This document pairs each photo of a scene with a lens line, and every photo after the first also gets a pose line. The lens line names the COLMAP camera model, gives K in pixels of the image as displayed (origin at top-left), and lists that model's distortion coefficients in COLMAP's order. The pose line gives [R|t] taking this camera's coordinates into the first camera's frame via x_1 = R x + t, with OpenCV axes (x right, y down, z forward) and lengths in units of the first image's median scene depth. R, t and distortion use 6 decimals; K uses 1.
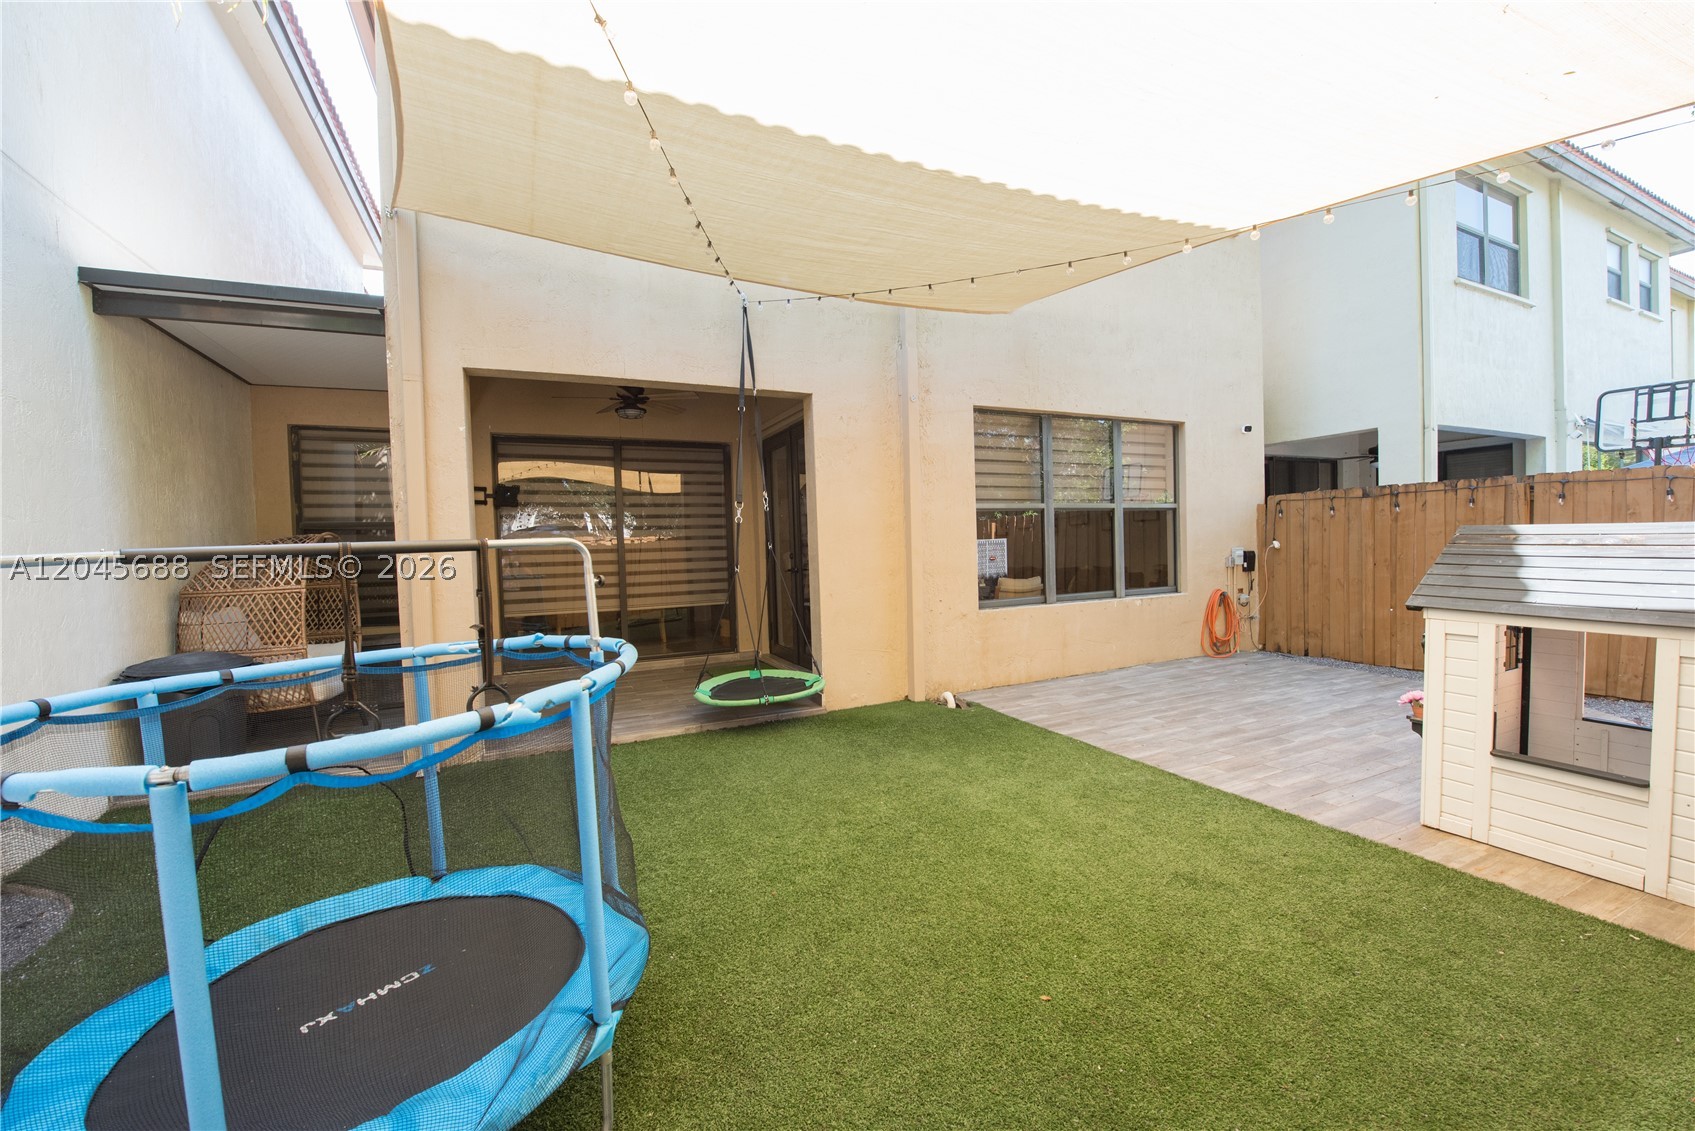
lens RADIAL K [[682.3, 0, 847.5], [0, 682.3, 565.5], [0, 0, 1]] dist [-0.000079, -0.000018]
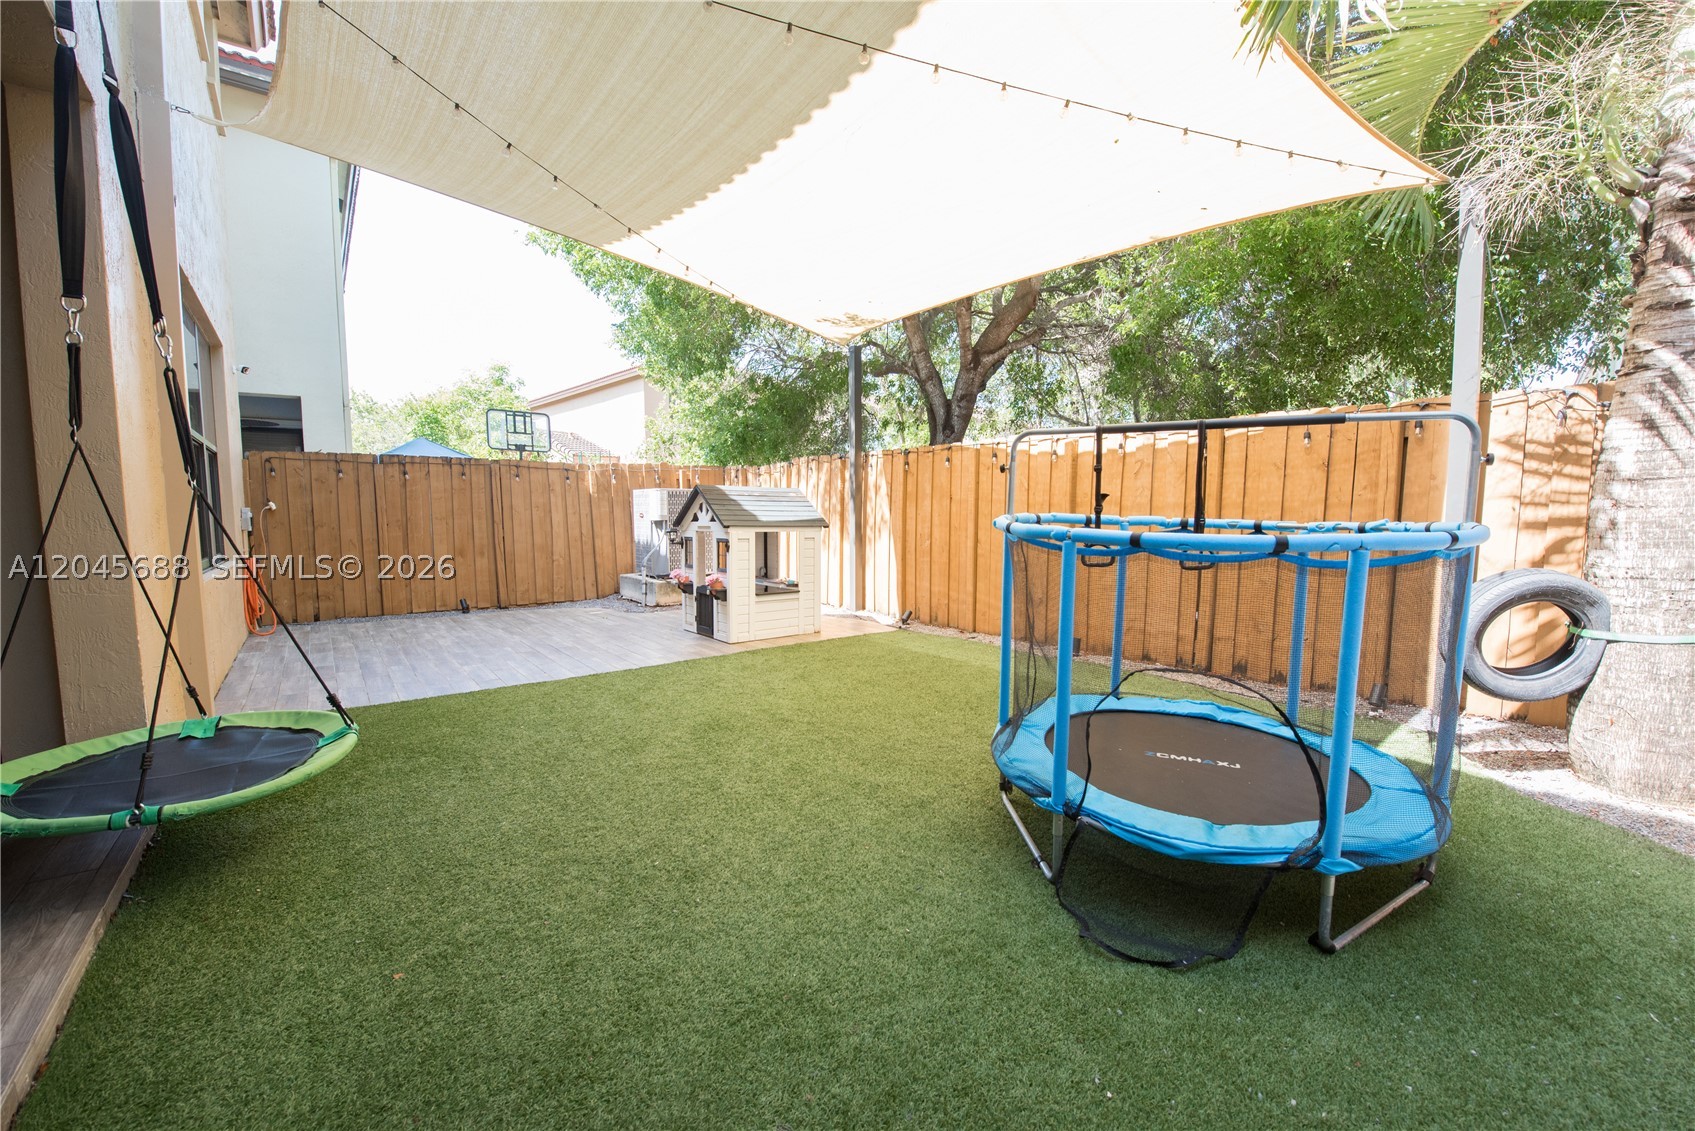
lens RADIAL K [[682.3, 0, 847.5], [0, 682.3, 565.5], [0, 0, 1]] dist [-0.000079, -0.000018]
pose [[-0.205825, -0.046823, 0.977468, -0.504650], [0.045914, 0.997293, 0.057441, 0.037236], [-0.977511, 0.056702, -0.203118, 0.520343]]
